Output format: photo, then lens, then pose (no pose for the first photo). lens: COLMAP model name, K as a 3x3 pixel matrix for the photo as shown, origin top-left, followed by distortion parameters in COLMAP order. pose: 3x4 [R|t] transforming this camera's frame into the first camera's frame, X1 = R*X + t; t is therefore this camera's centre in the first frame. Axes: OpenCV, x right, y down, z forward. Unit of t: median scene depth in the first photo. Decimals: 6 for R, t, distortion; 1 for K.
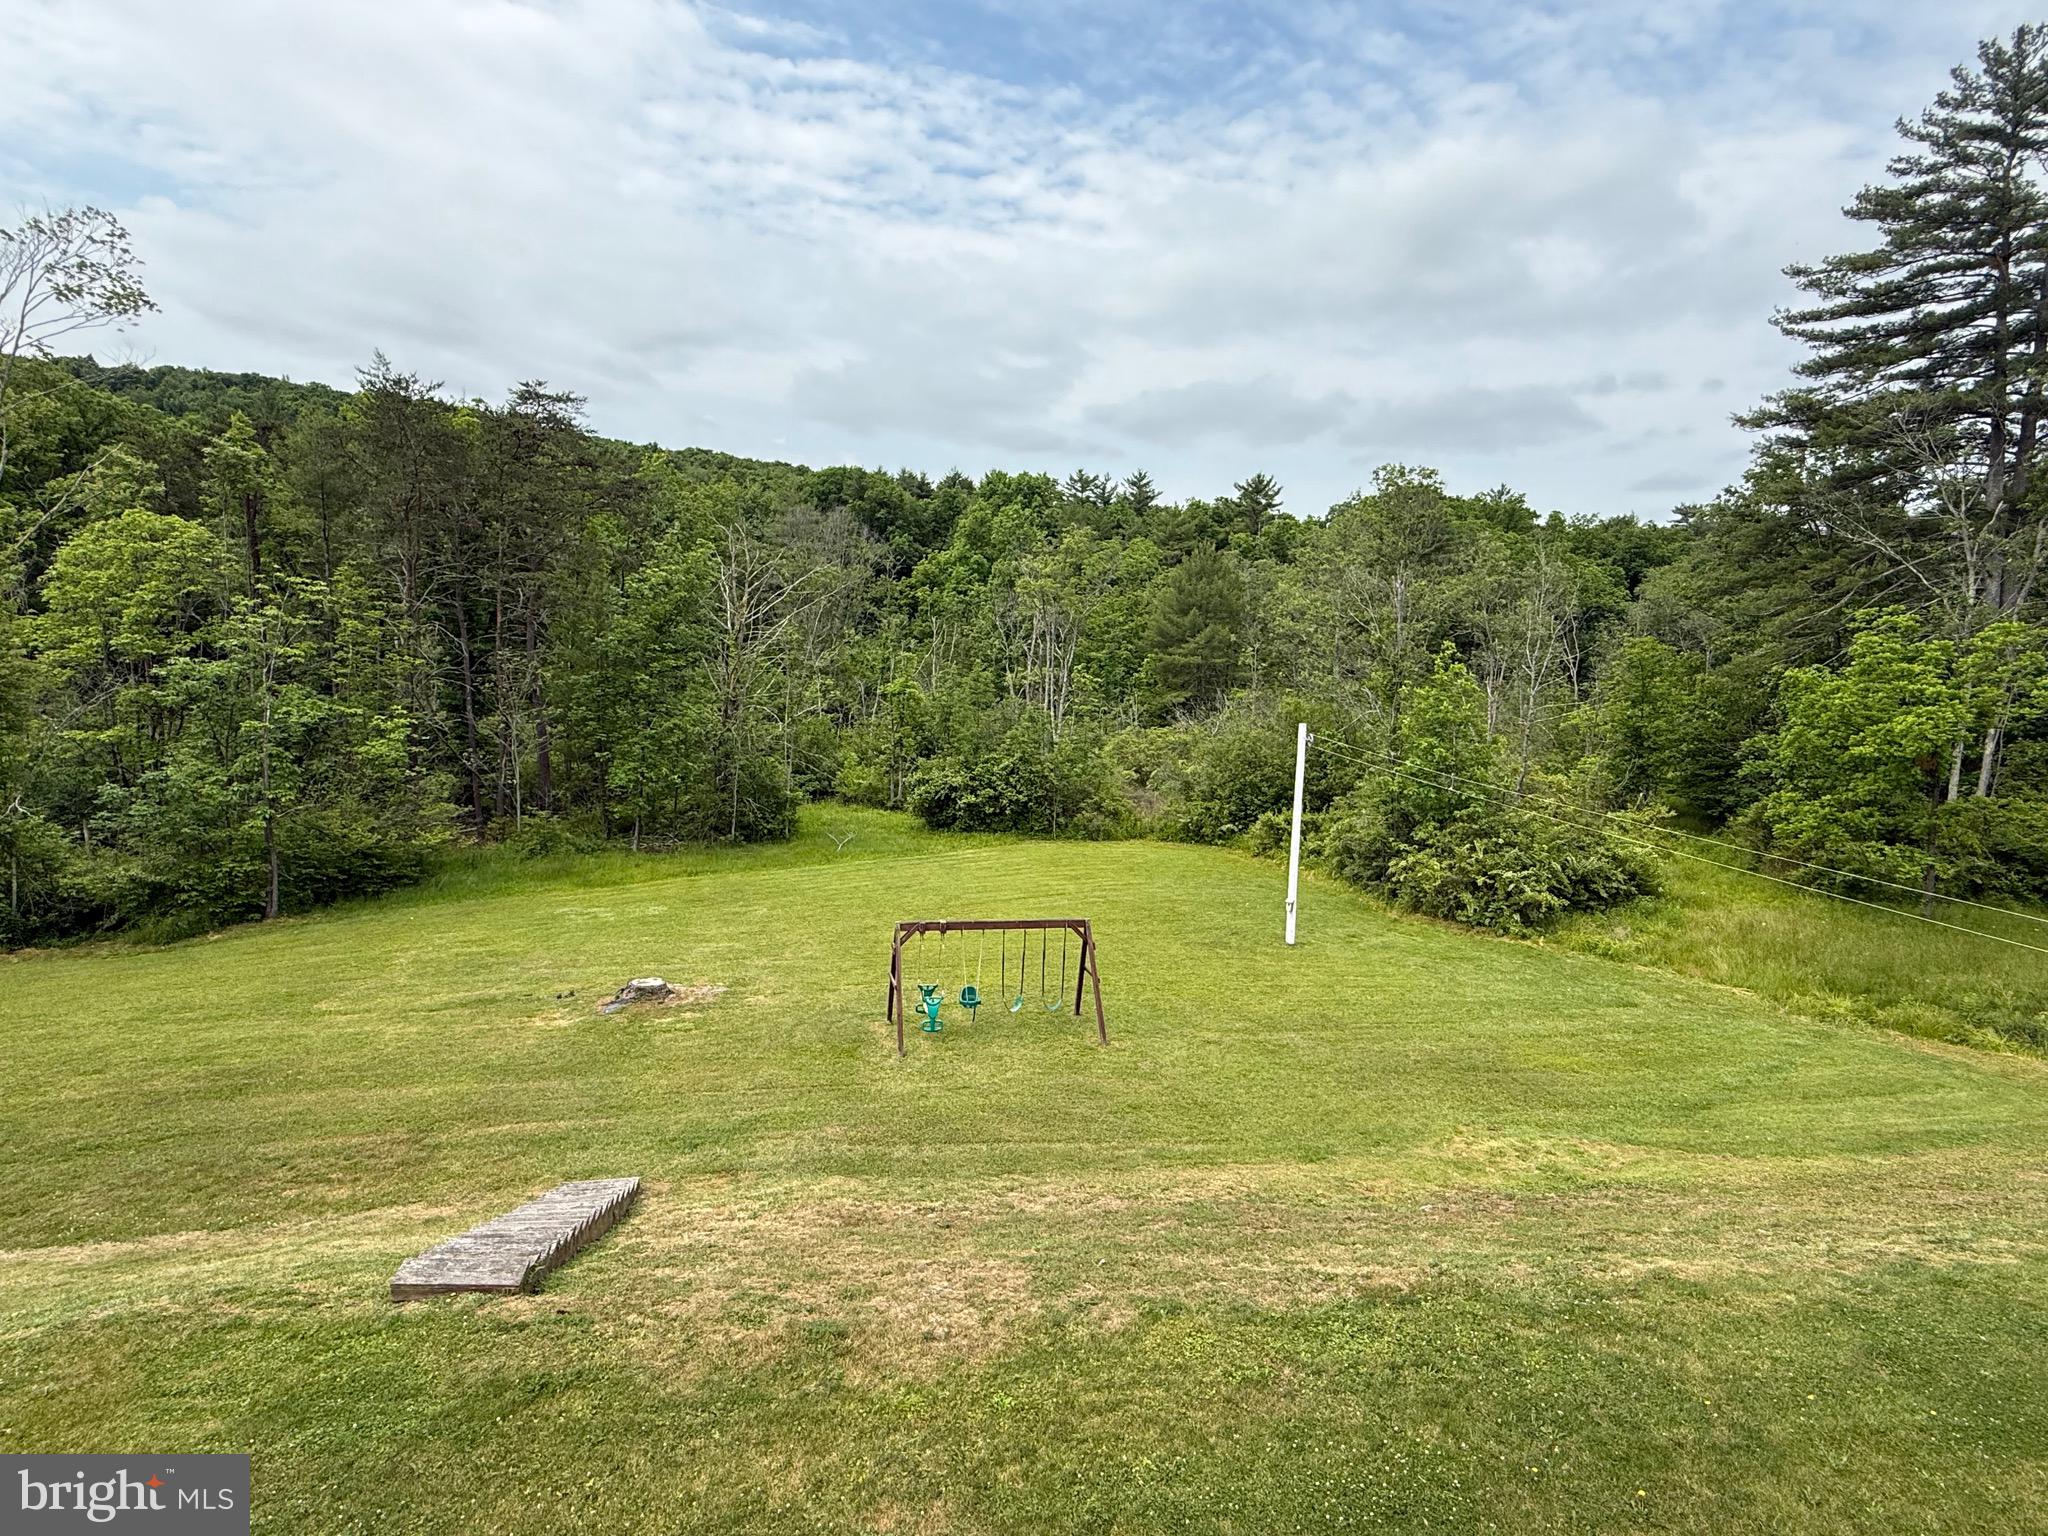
lens RADIAL K [[1017.2, 0, 1025.2], [0, 1017.2, 767.4], [0, 0, 1]] dist [-0.001648, -0.000179]
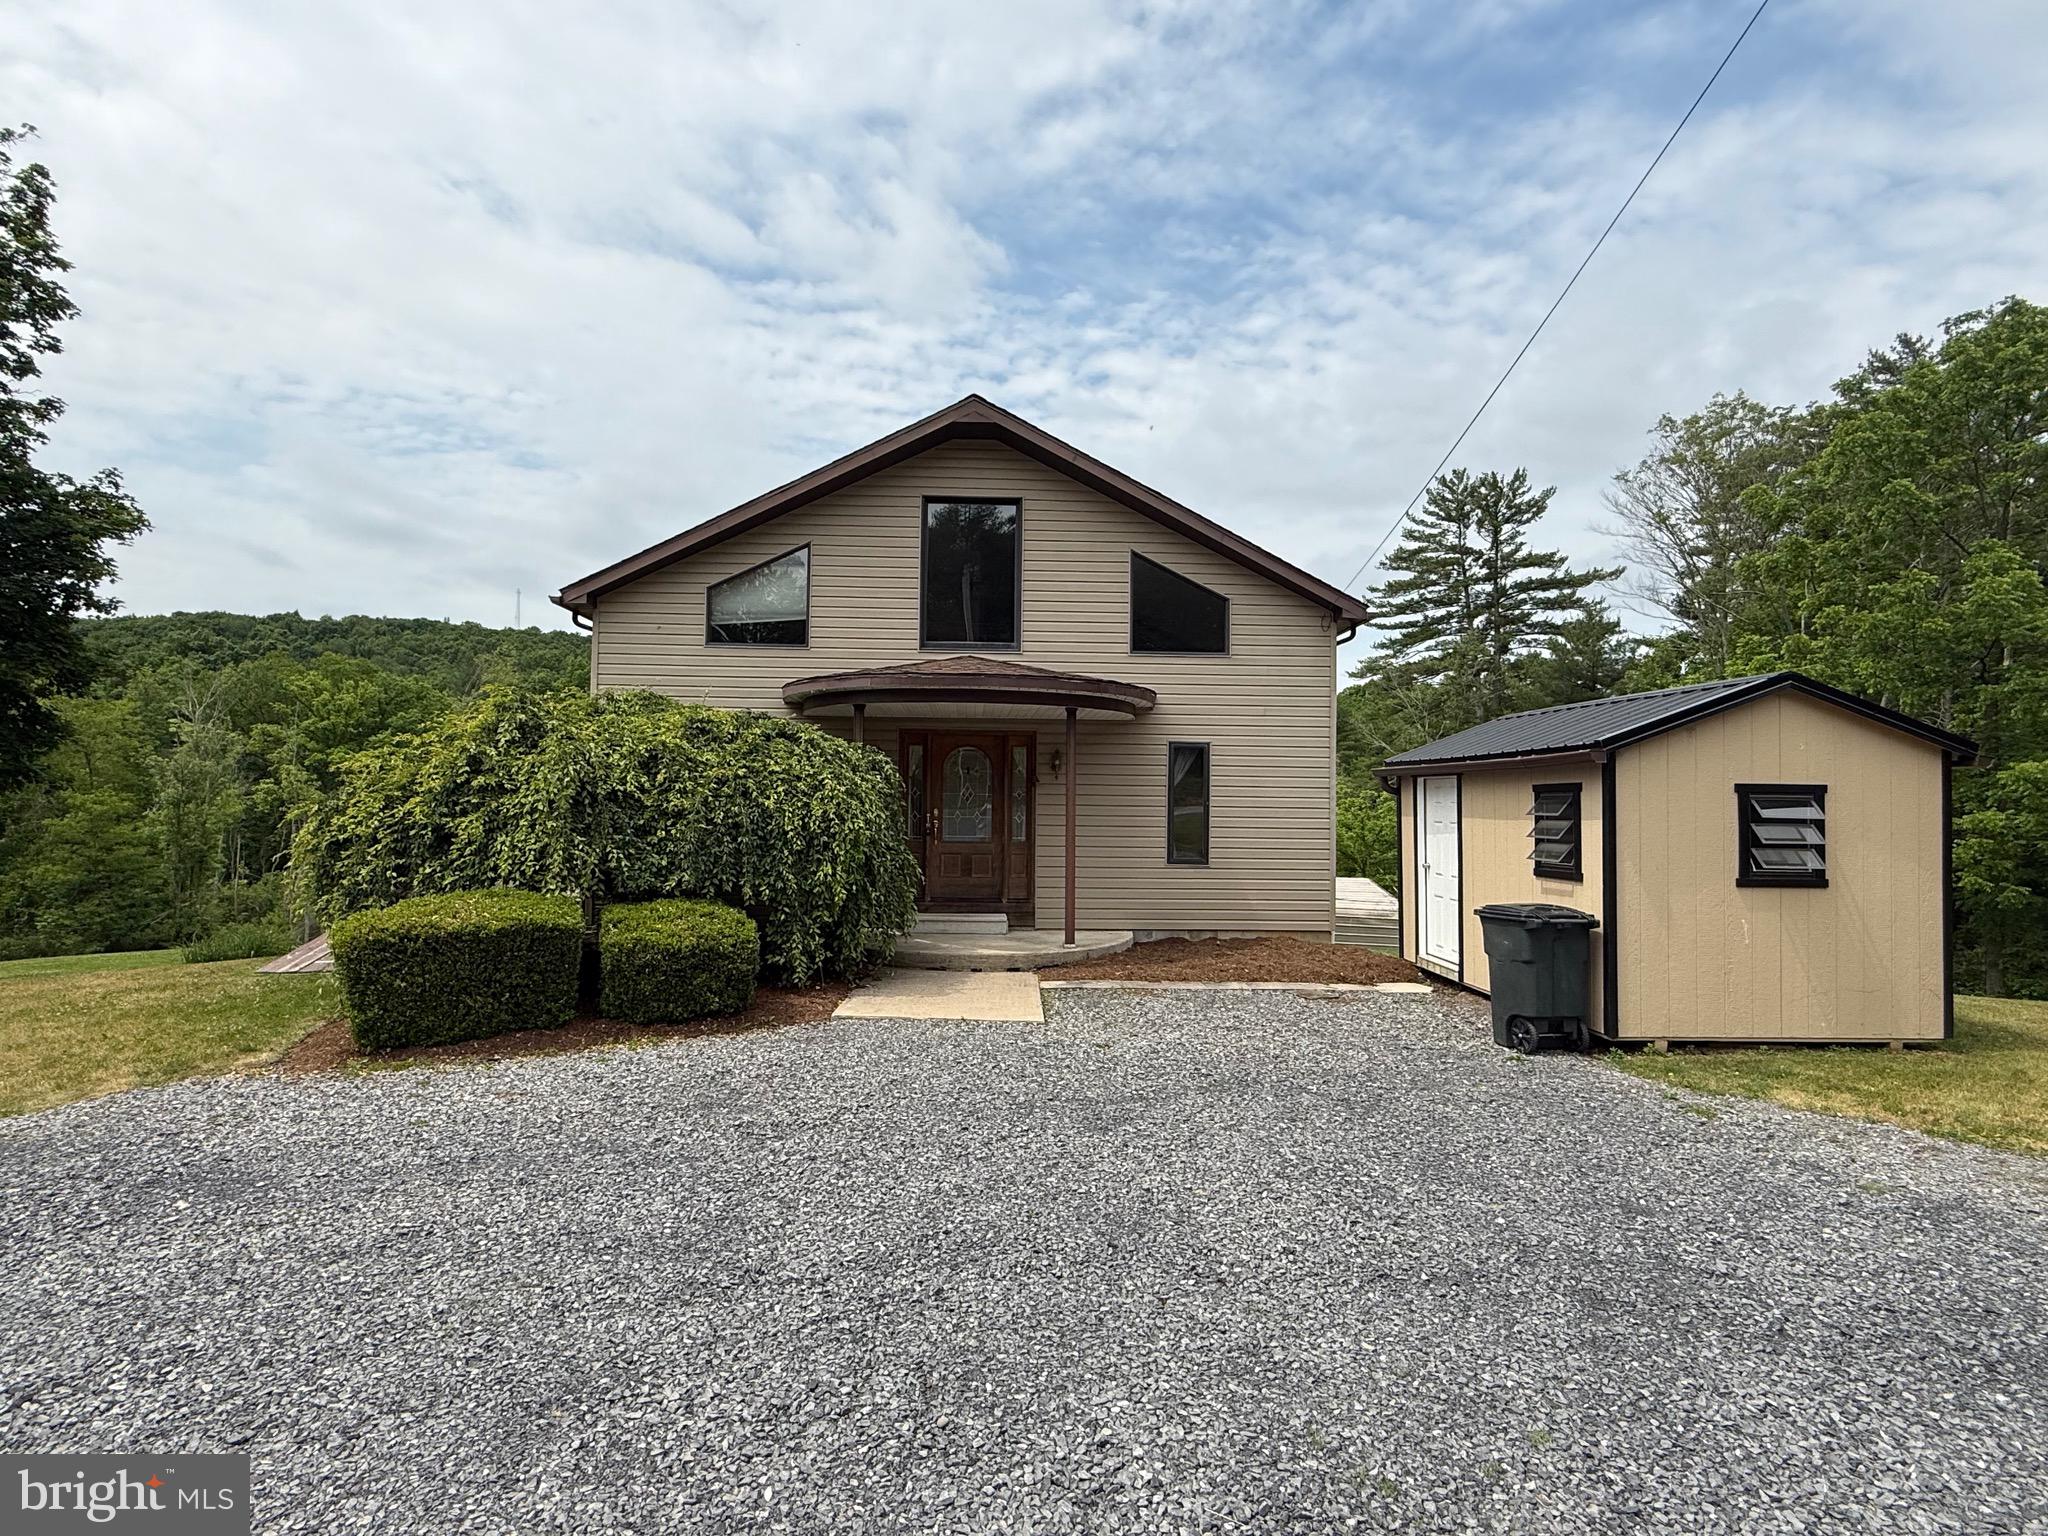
lens RADIAL K [[1035.6, 0, 1023.0], [0, 1035.6, 767.1], [0, 0, 1]] dist [-0.000859, 0.000207]
pose [[0.995823, -0.034632, -0.084484, 0.275525], [0.018958, 0.983537, -0.179708, 0.109311], [0.089317, 0.177355, 0.980086, -0.691385]]
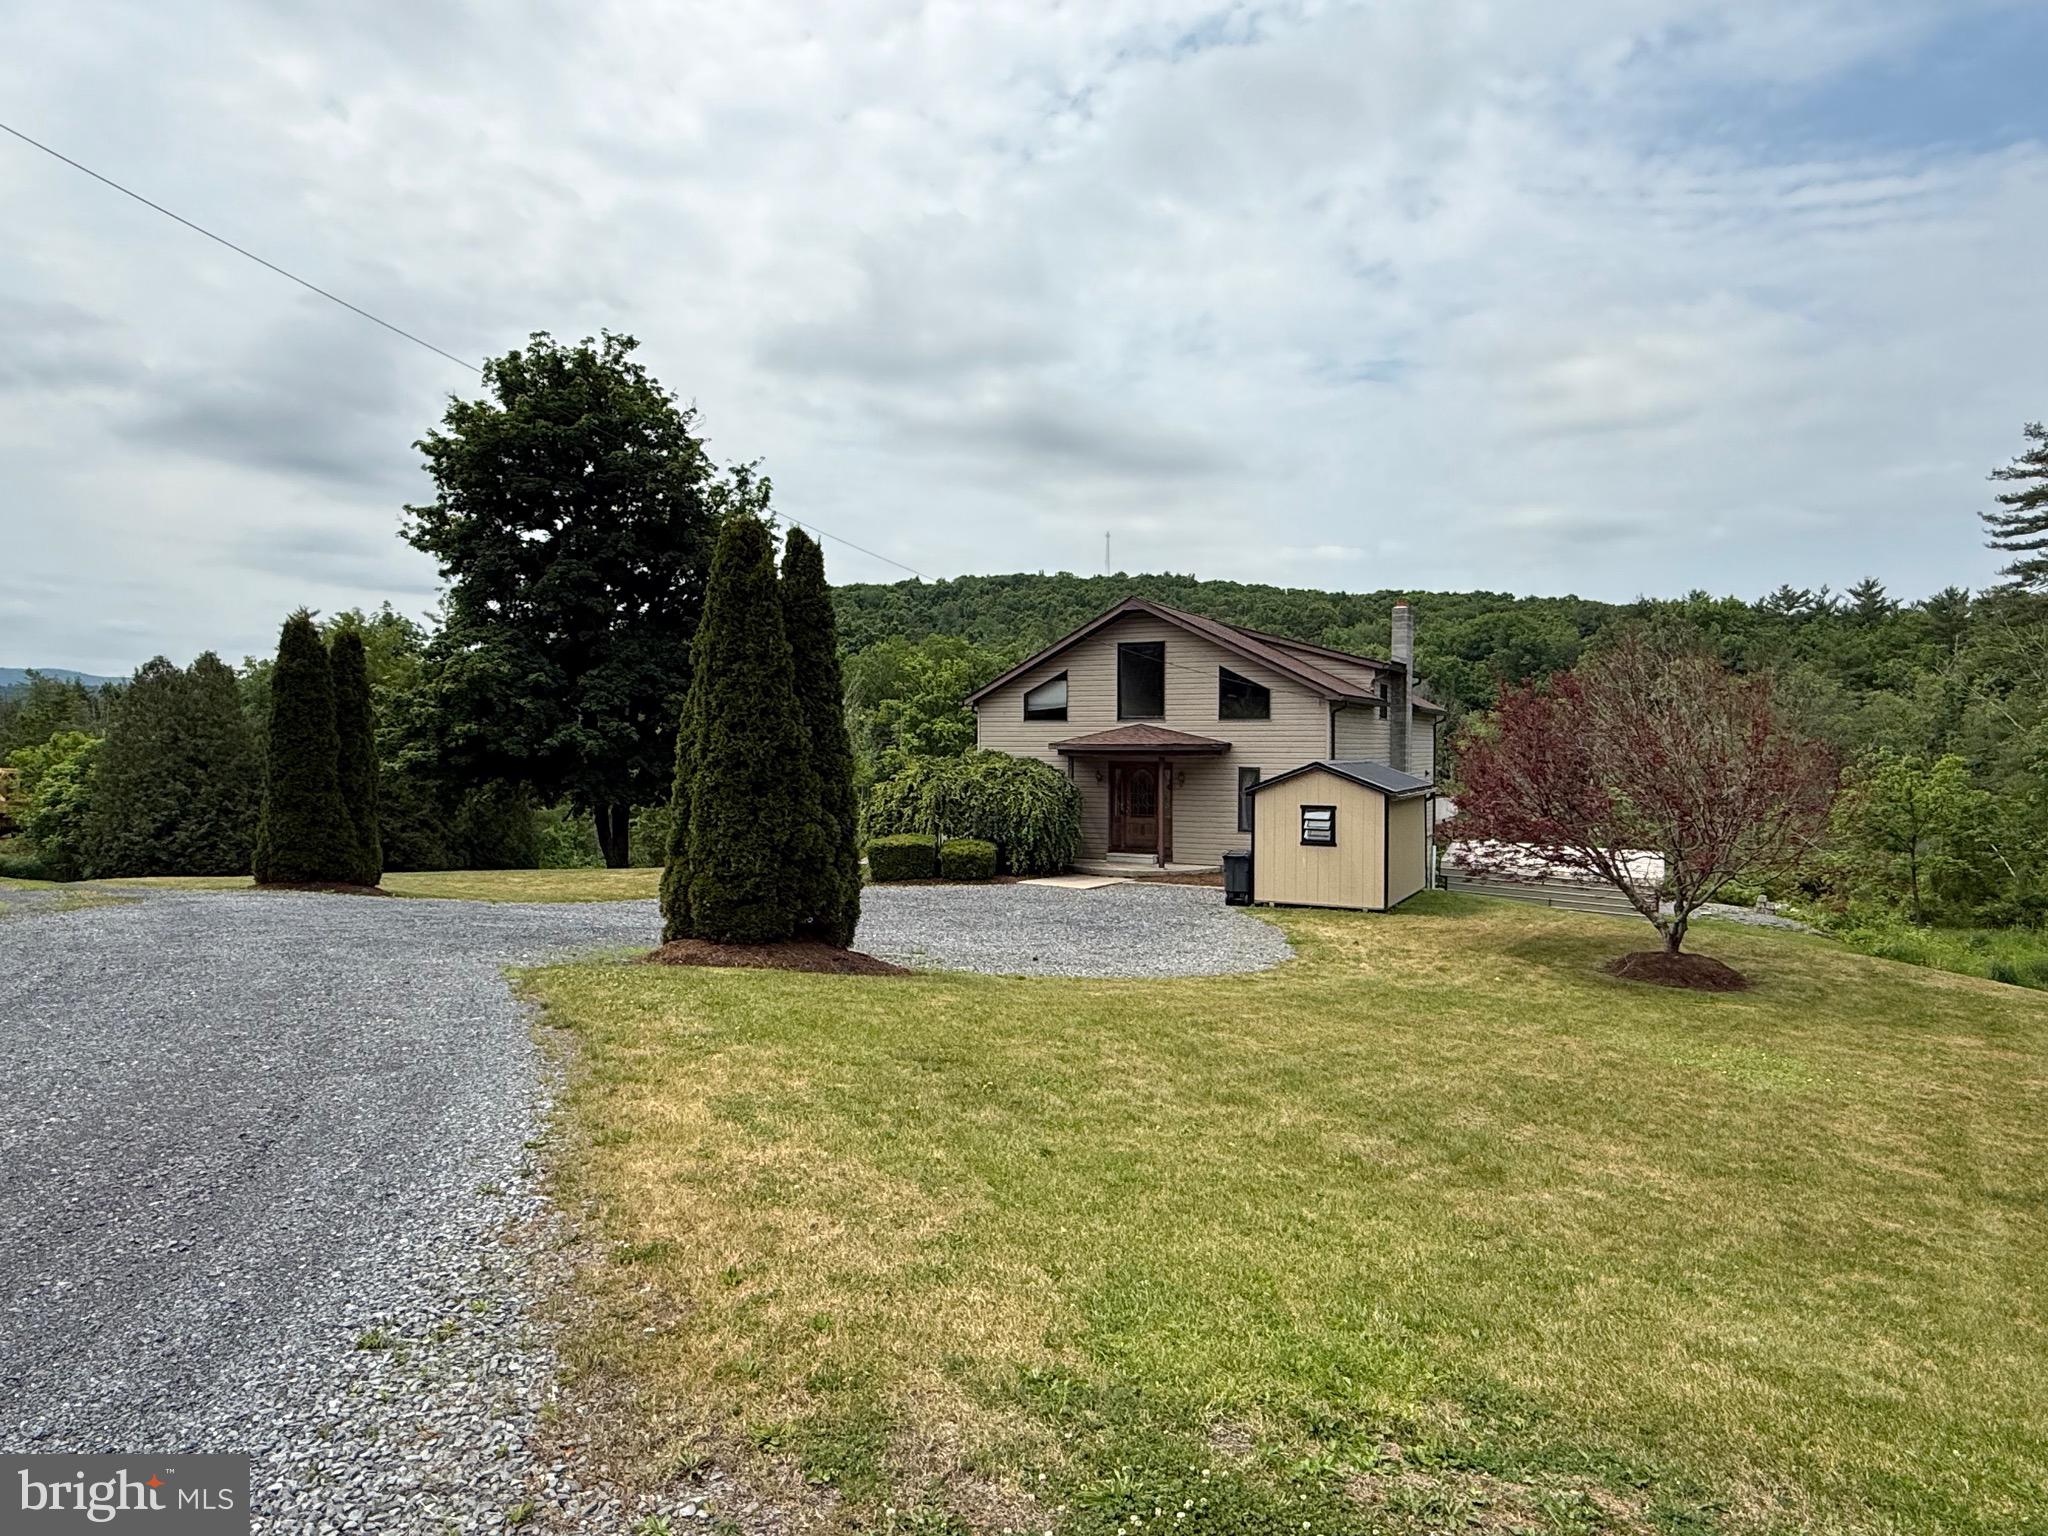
lens RADIAL K [[1232.7, 0, 1024.8], [0, 1232.7, 769.0], [0, 0, 1]] dist [0.006420, 0.000316]
pose [[0.814370, -0.030050, -0.579567, 0.591407], [-0.050849, 0.991123, -0.122839, 0.139049], [0.578114, 0.129507, 0.805613, -1.008795]]
